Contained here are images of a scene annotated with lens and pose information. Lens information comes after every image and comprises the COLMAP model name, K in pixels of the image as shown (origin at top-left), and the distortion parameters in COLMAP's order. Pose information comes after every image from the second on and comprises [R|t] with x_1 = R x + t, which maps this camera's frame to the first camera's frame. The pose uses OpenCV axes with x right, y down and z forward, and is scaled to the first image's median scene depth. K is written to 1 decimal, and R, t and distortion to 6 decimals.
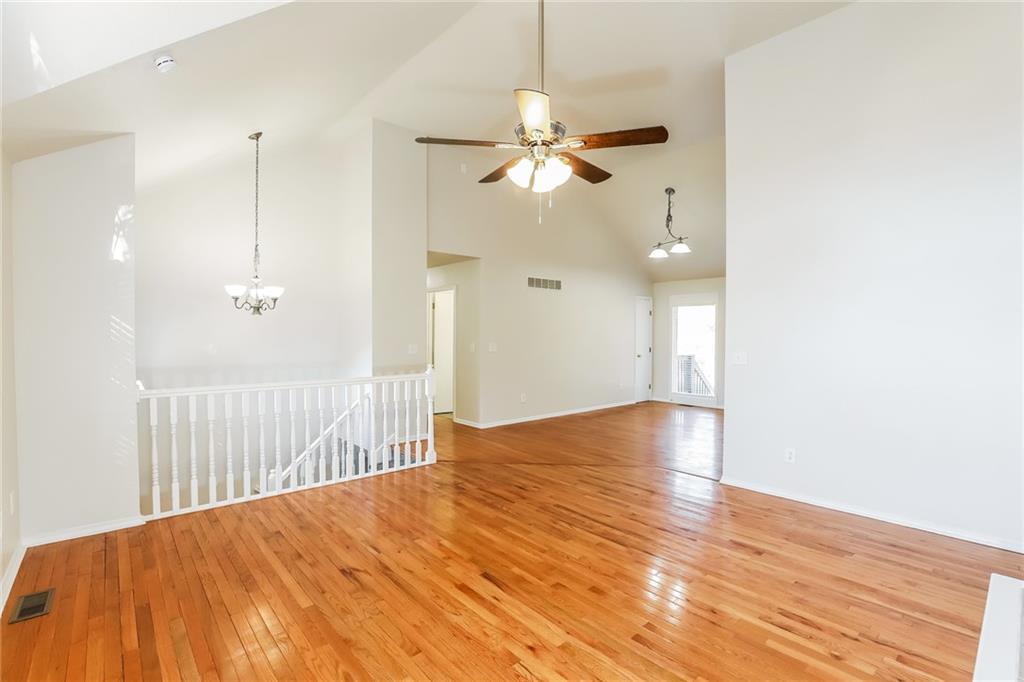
lens RADIAL K [[470.0, 0, 512.0], [0, 470.0, 341.0], [0, 0, 1]] dist [-0.023340, -0.000085]
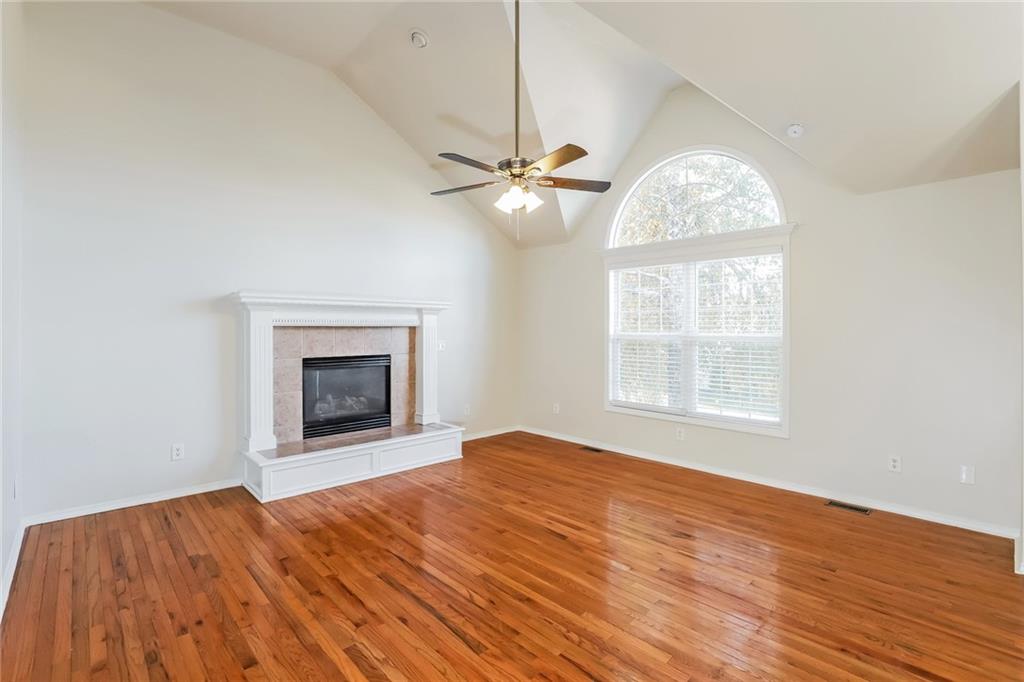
lens RADIAL K [[478.6, 0, 512.5], [0, 478.6, 335.0], [0, 0, 1]] dist [-0.026934, 0.000124]
pose [[-0.999588, -0.003747, -0.028447, 0.075342], [-0.004542, 0.999599, 0.027950, -0.023154], [0.028331, 0.028067, -0.999204, 1.537646]]
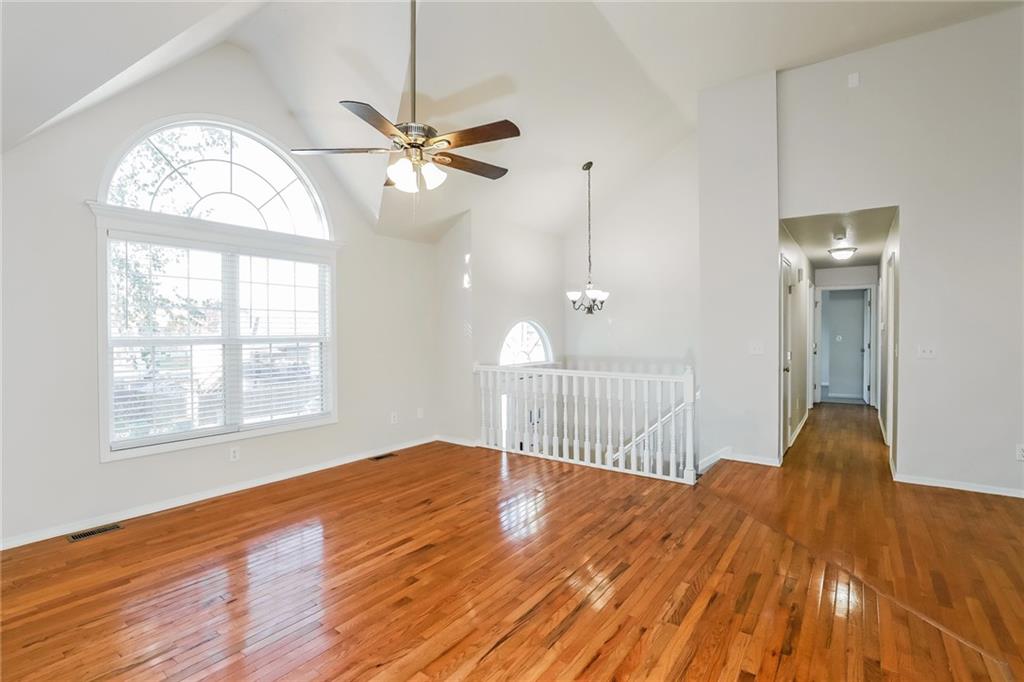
lens RADIAL K [[478.6, 0, 512.5], [0, 478.6, 335.0], [0, 0, 1]] dist [-0.026934, 0.000124]
pose [[0.214362, 0.004588, -0.976743, 0.777036], [-0.008661, 0.999959, 0.002796, -0.005173], [0.976716, 0.007860, 0.214393, 0.673208]]
